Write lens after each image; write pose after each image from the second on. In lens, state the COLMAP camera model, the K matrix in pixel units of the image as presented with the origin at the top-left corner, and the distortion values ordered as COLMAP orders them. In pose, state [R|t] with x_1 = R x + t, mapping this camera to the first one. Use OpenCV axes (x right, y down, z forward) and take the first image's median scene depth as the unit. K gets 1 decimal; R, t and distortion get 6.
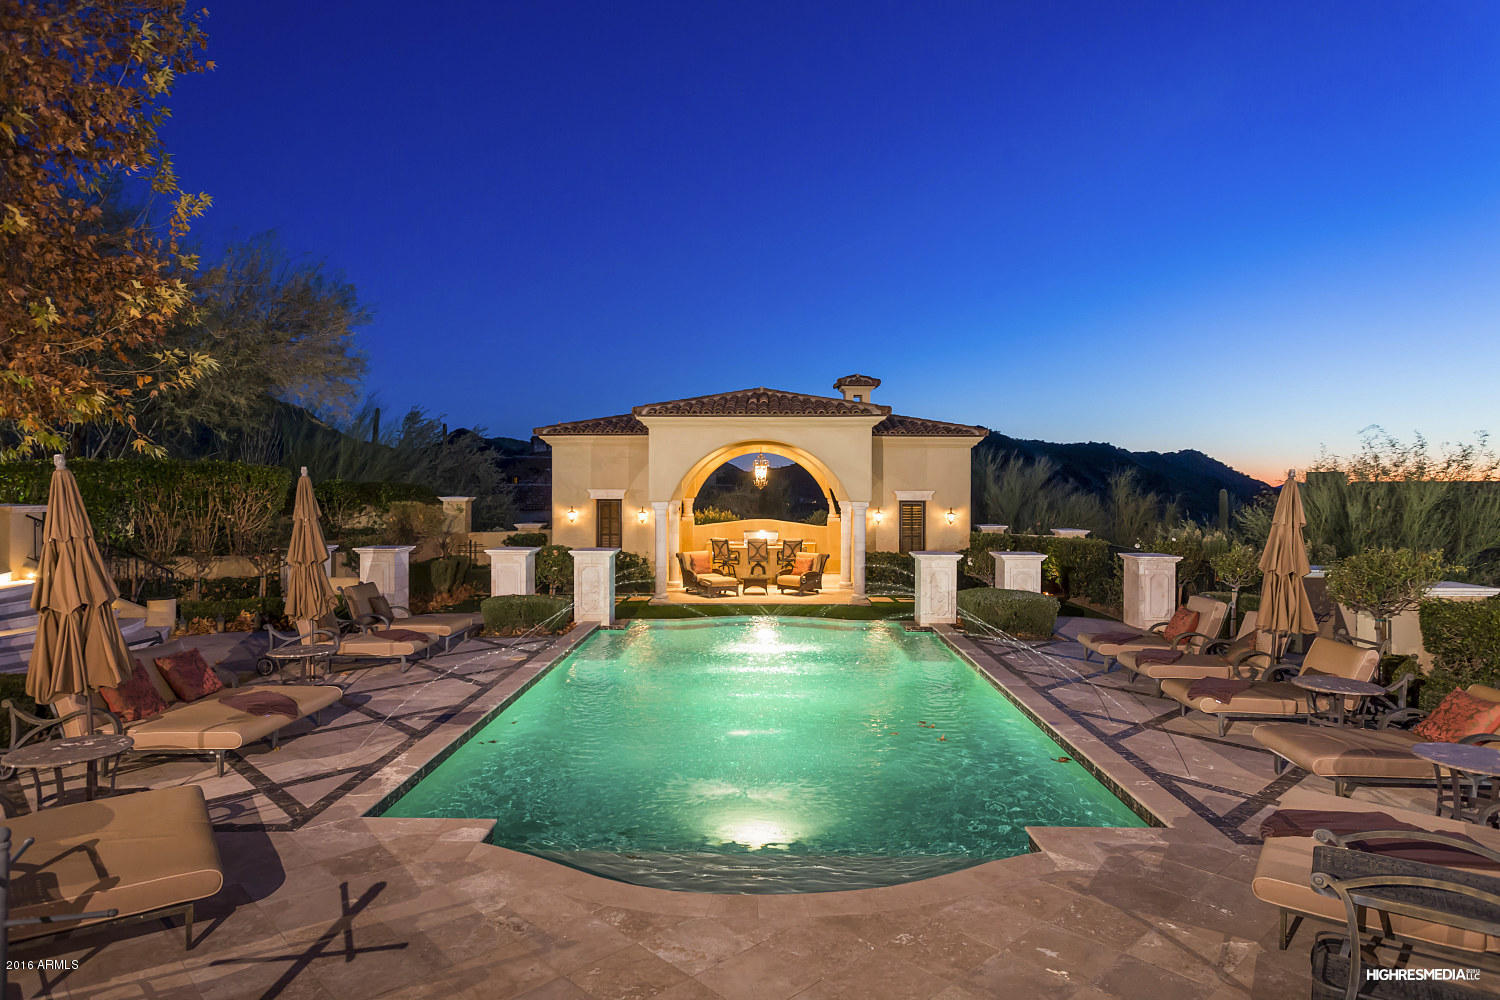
lens RADIAL K [[868.2, 0, 750.0], [0, 868.2, 500.0], [0, 0, 1]] dist [0.000762, 0.002113]
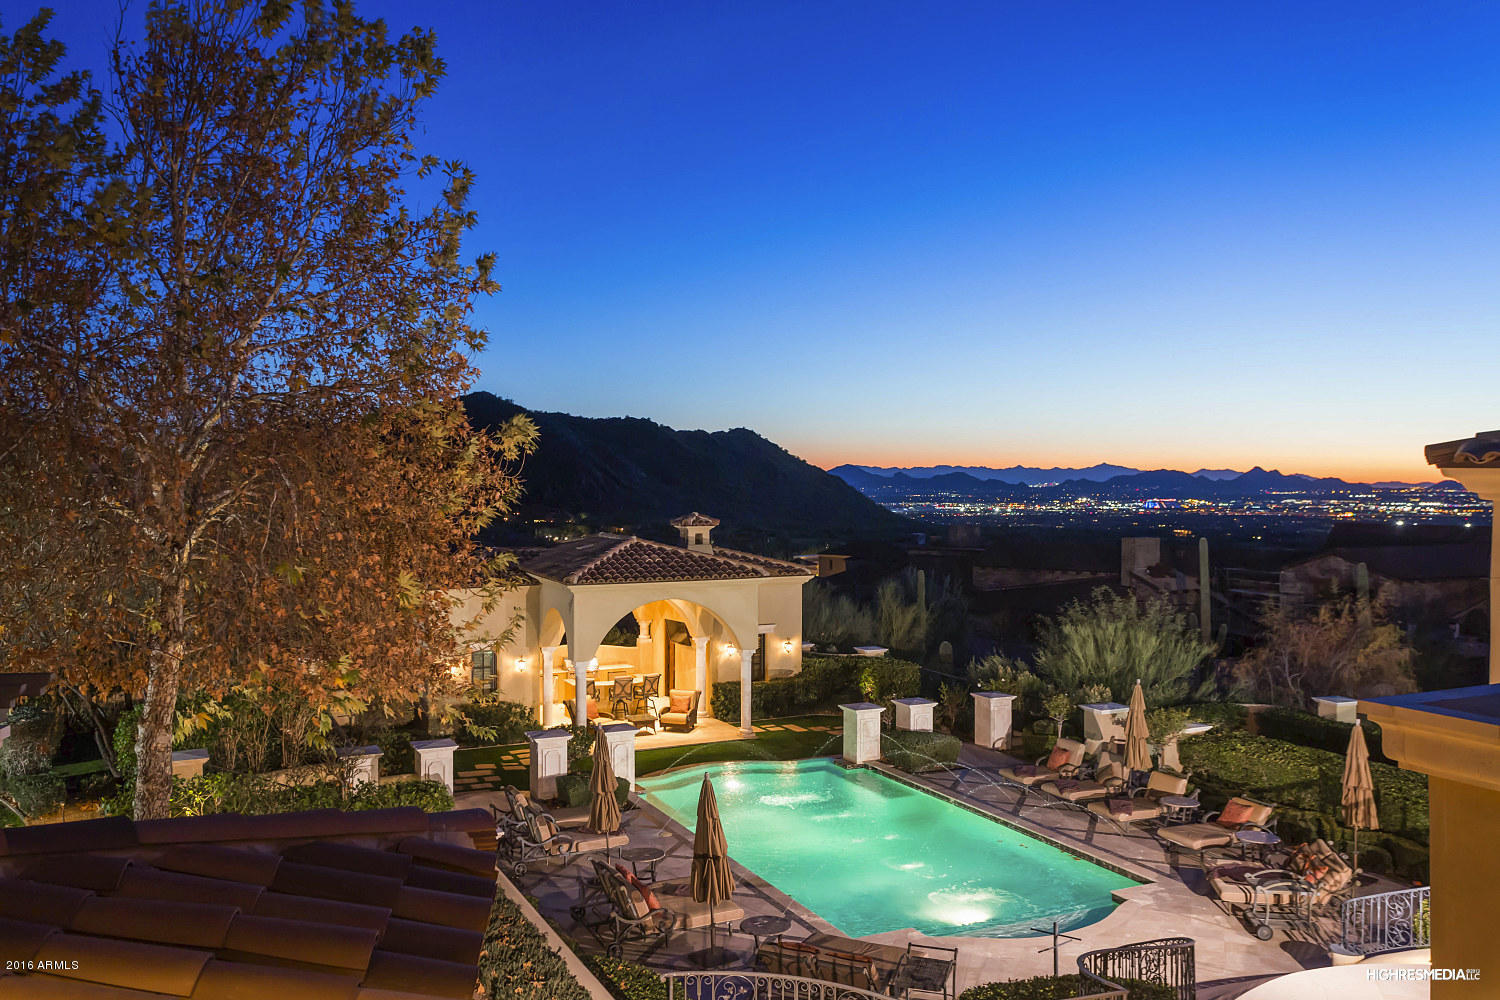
lens RADIAL K [[1190.4, 0, 750.0], [0, 1190.4, 500.0], [0, 0, 1]] dist [0.041978, 0.000853]
pose [[0.891315, -0.010062, 0.453273, -0.771808], [0.008695, 0.999949, 0.005100, -0.268218], [-0.453301, -0.000604, 0.891357, -0.548132]]
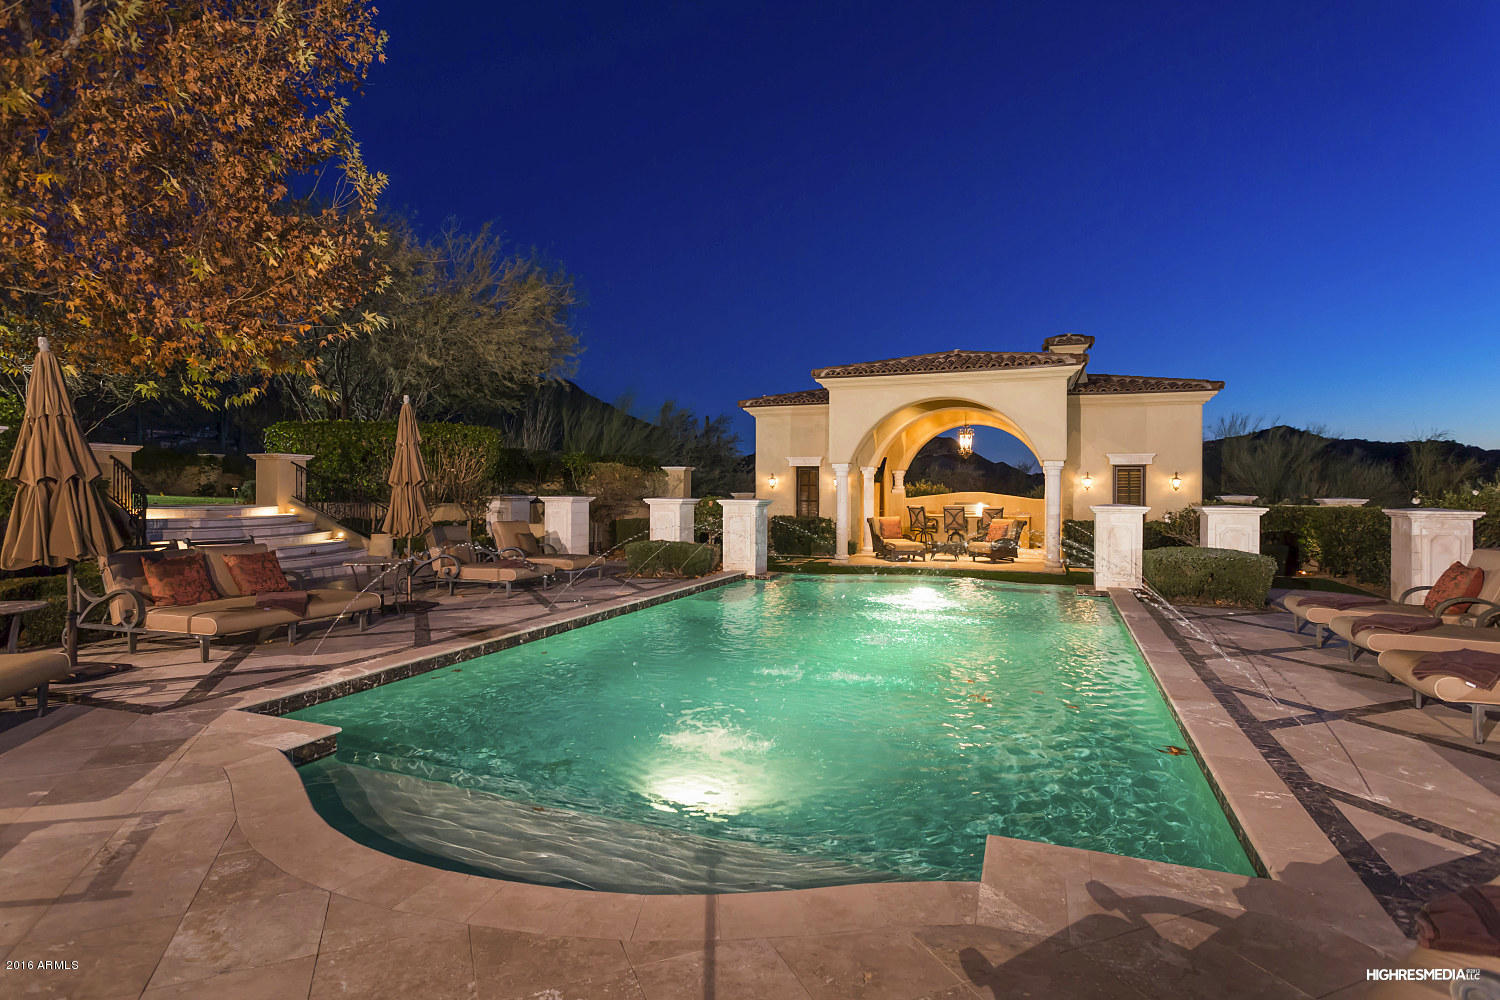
lens RADIAL K [[760.5, 0, 750.0], [0, 760.5, 500.0], [0, 0, 1]] dist [0.000165, 0.000910]
pose [[0.938139, 0.005258, -0.346219, 0.136076], [-0.004925, 0.999986, 0.001842, 0.056881], [0.346224, -0.000023, 0.938152, 0.177304]]
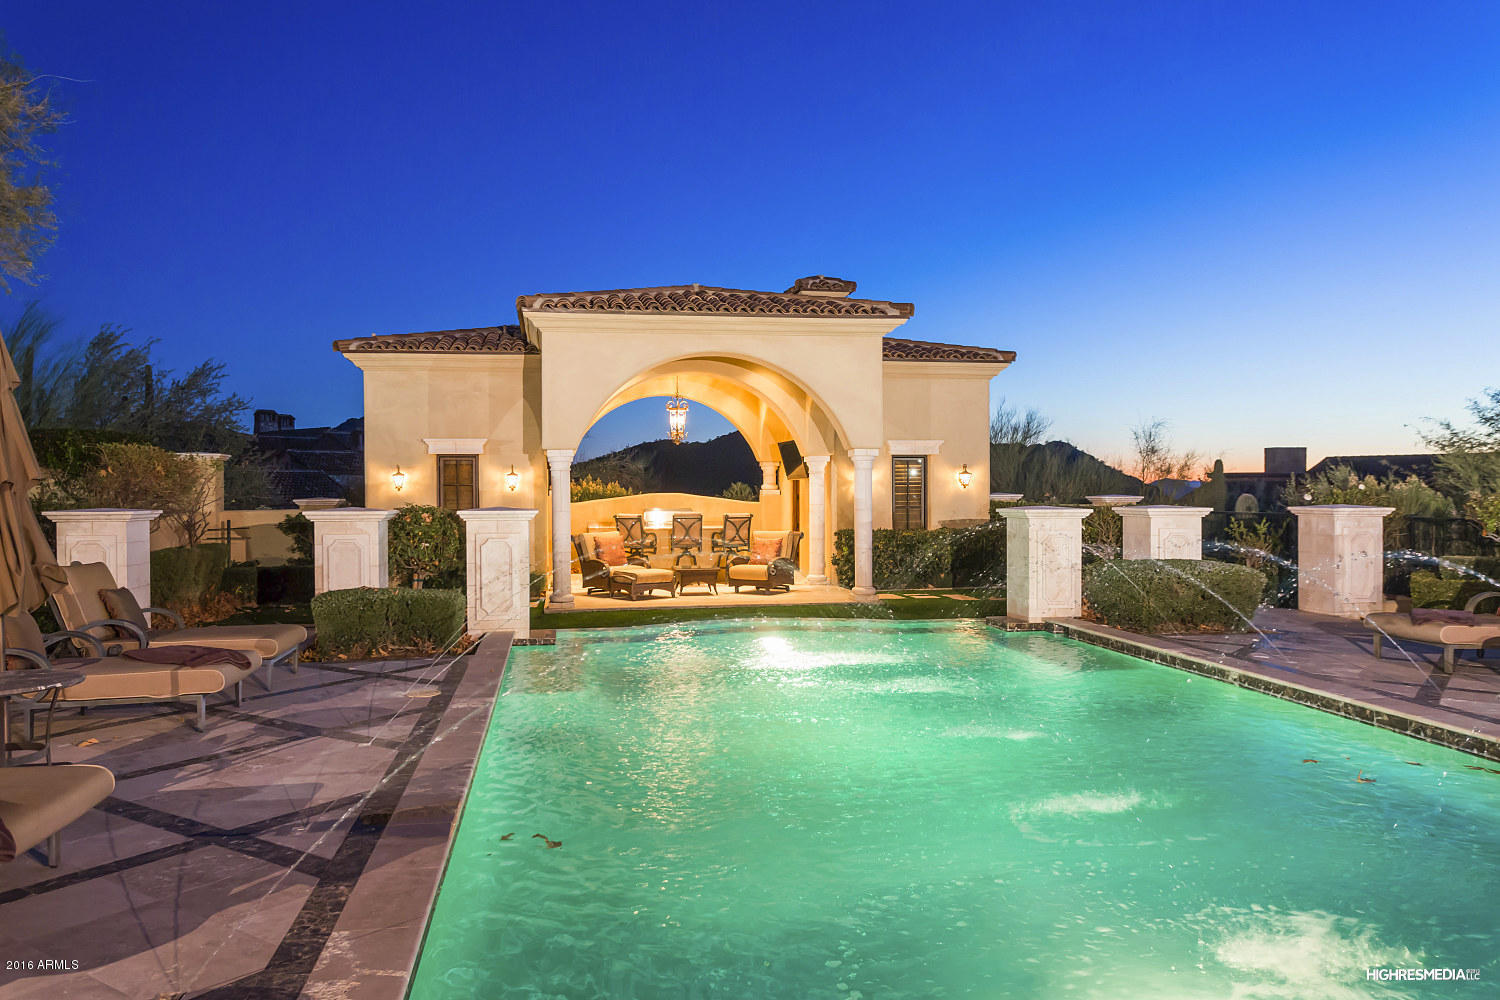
lens RADIAL K [[1090.9, 0, 750.0], [0, 1090.9, 500.0], [0, 0, 1]] dist [0.006780, 0.003427]
pose [[0.981846, -0.011073, 0.189354, -0.155950], [0.011619, 0.999931, -0.001772, 0.054979], [-0.189321, 0.003940, 0.981907, 0.253205]]
